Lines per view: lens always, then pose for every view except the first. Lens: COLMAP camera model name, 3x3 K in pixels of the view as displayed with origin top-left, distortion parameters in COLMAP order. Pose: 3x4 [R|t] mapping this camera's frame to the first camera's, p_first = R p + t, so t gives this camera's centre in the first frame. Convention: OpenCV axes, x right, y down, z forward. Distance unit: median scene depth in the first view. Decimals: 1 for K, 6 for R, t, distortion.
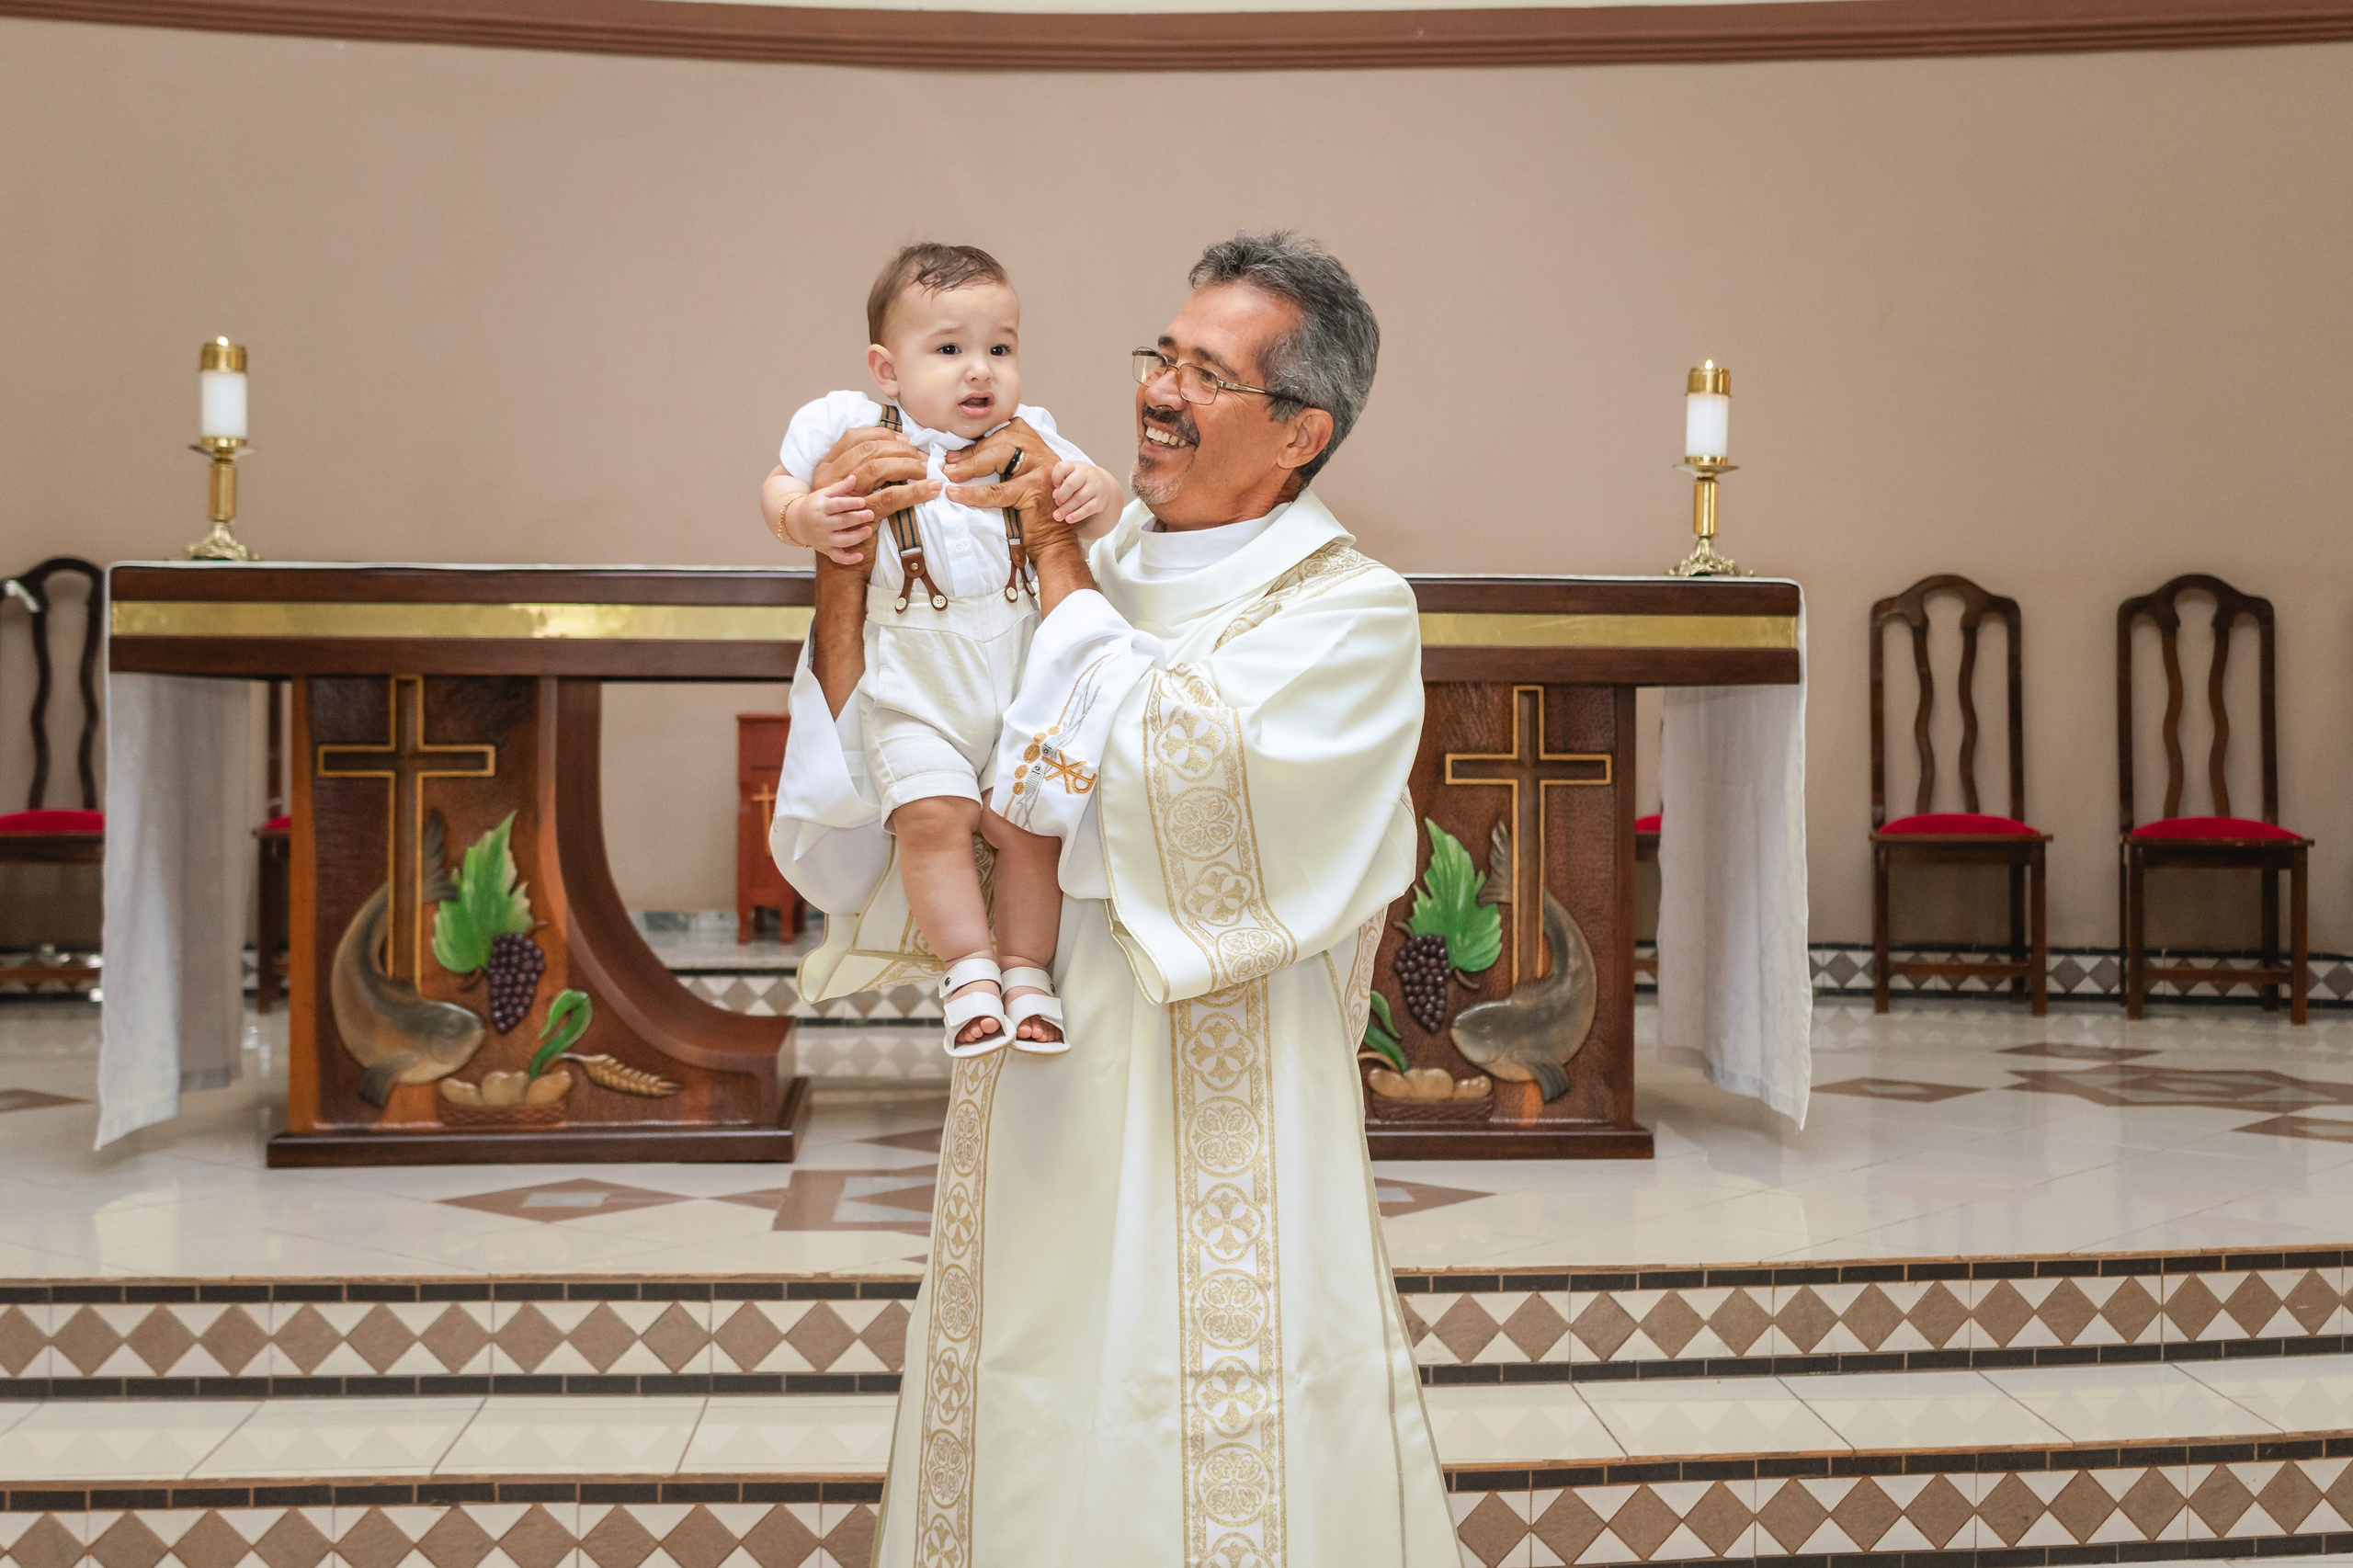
lens RADIAL K [[2712.1, 0, 1175.0], [0, 2712.1, 701.4], [0, 0, 1]] dist [0.004109, 0.023469]
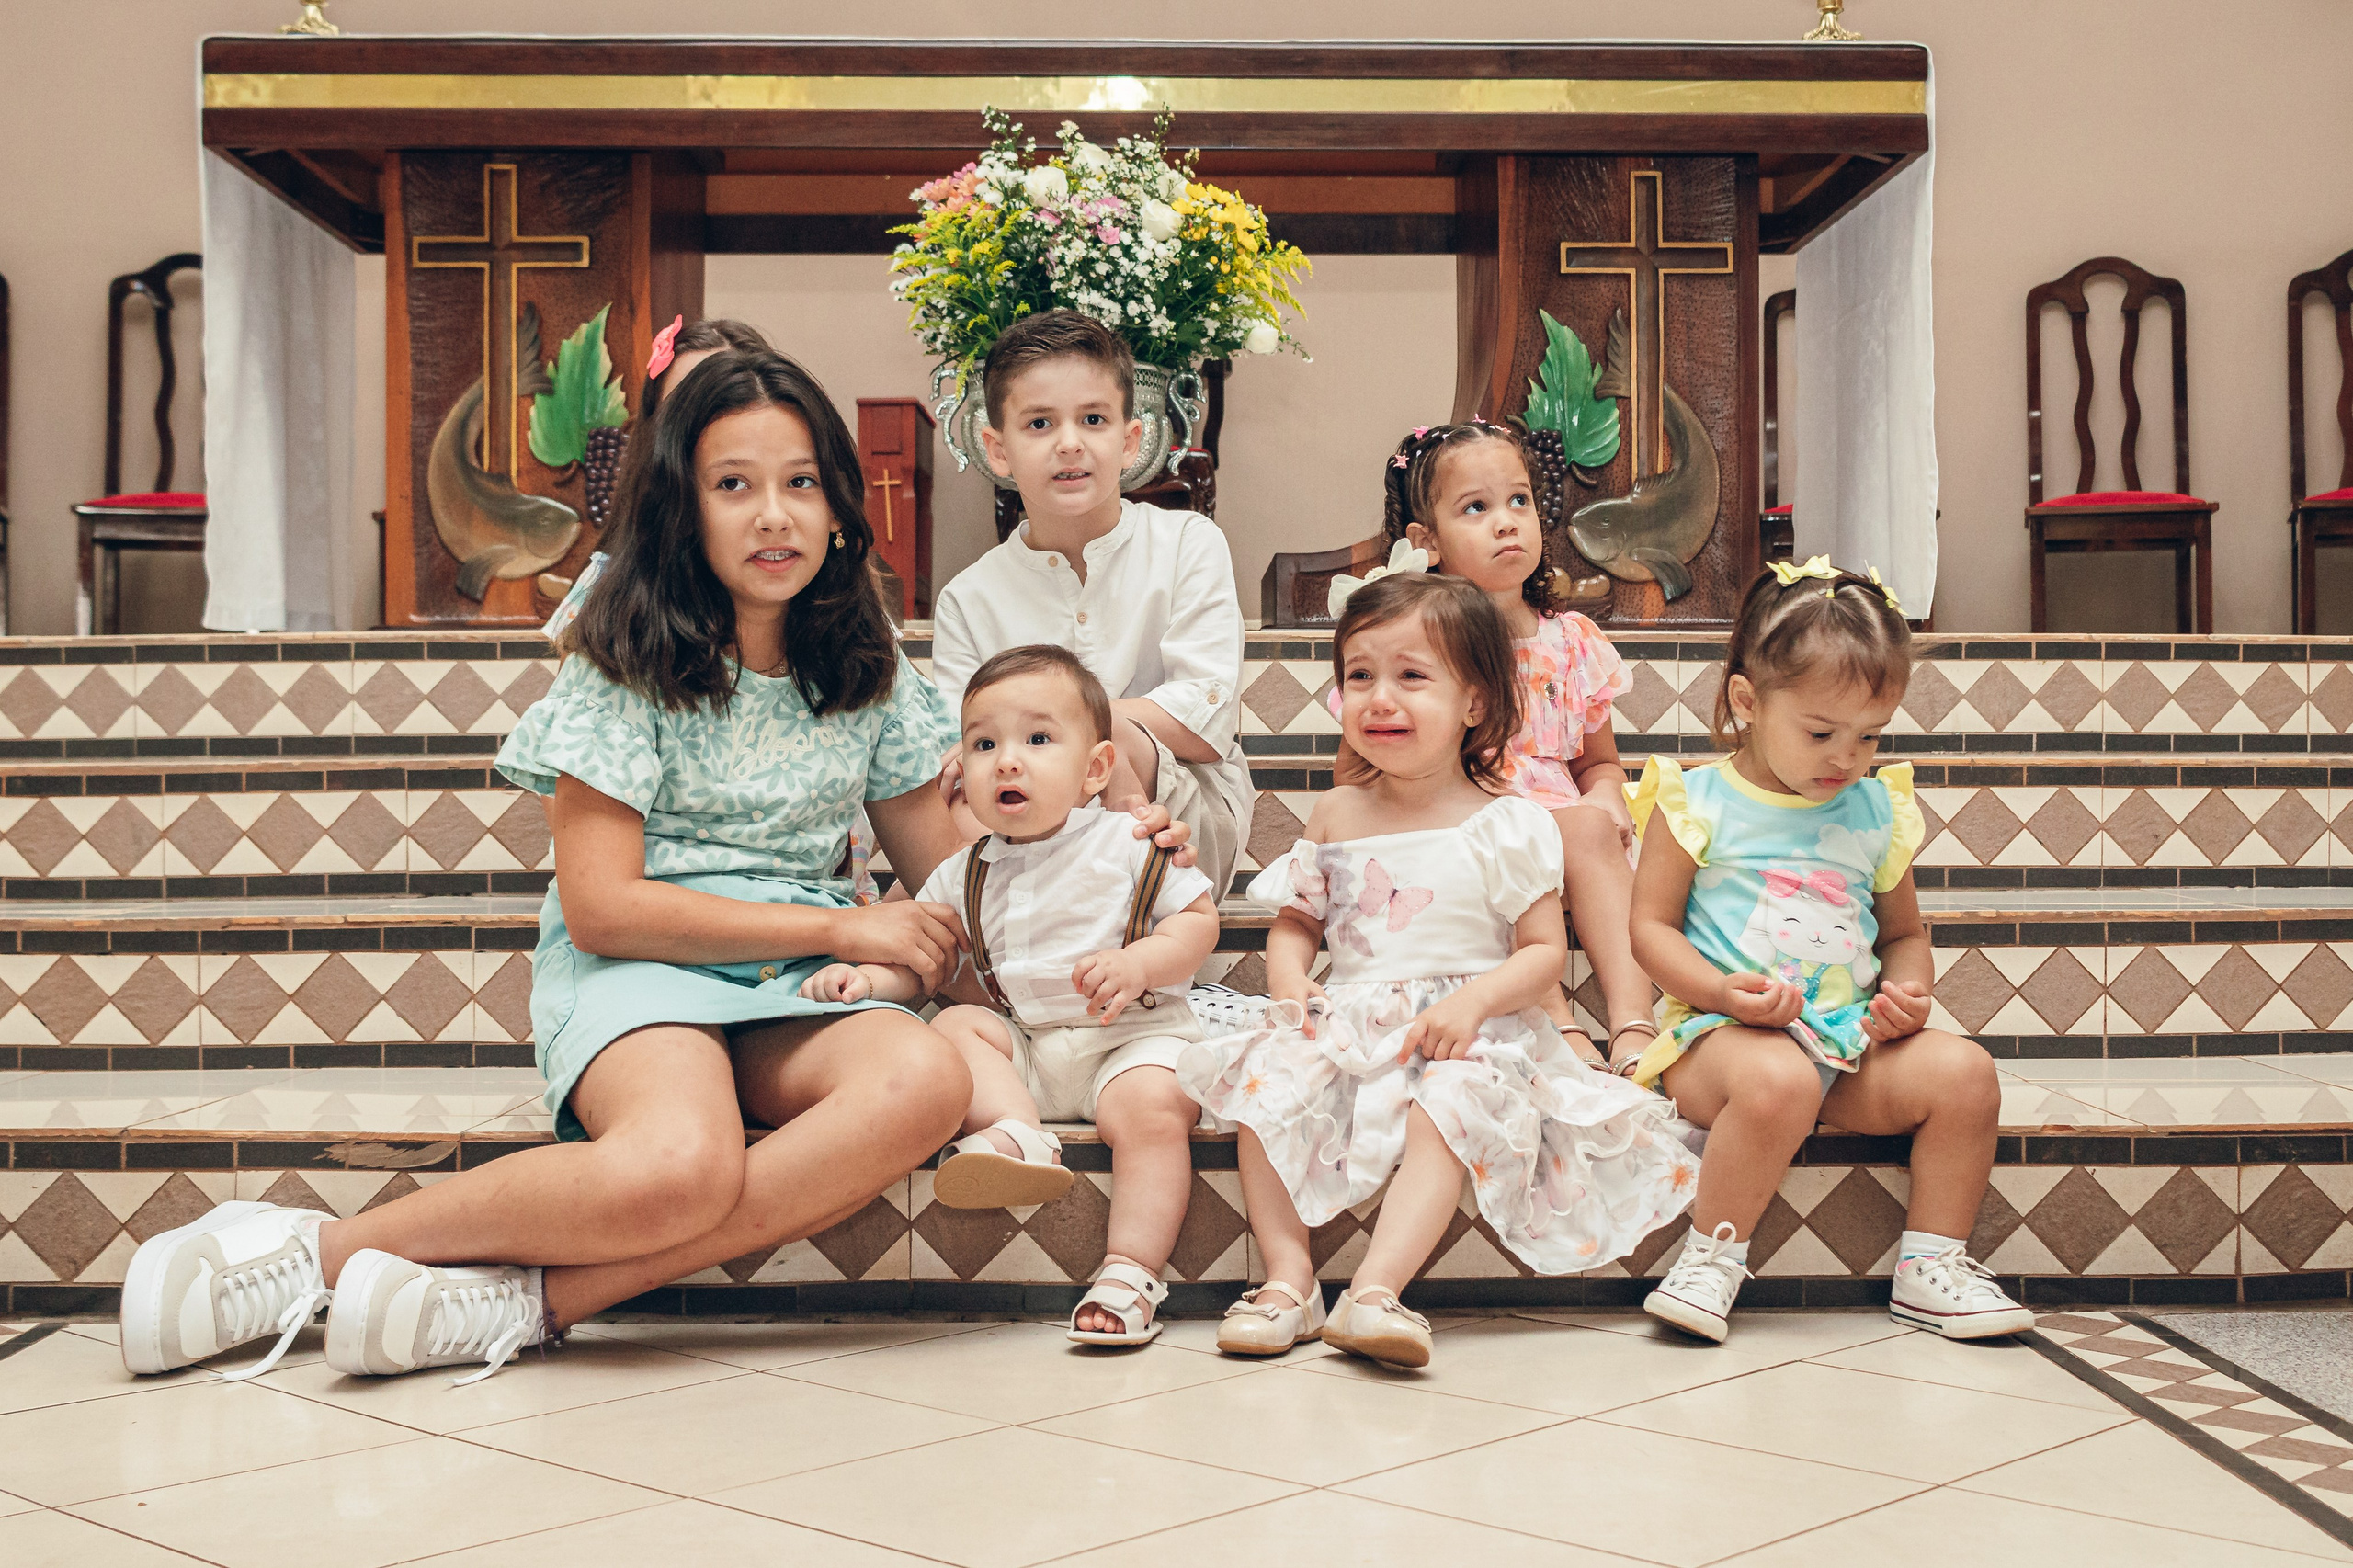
lens RADIAL K [[2758.1, 0, 1203.9], [0, 2758.1, 780.8], [0, 0, 1]] dist [0.004941, 0.031422]
pose [[0.998610, -0.007249, -0.052210, 0.023333], [0.007096, 0.999970, -0.003109, 0.219559], [0.052231, 0.002735, 0.998631, 0.010399]]
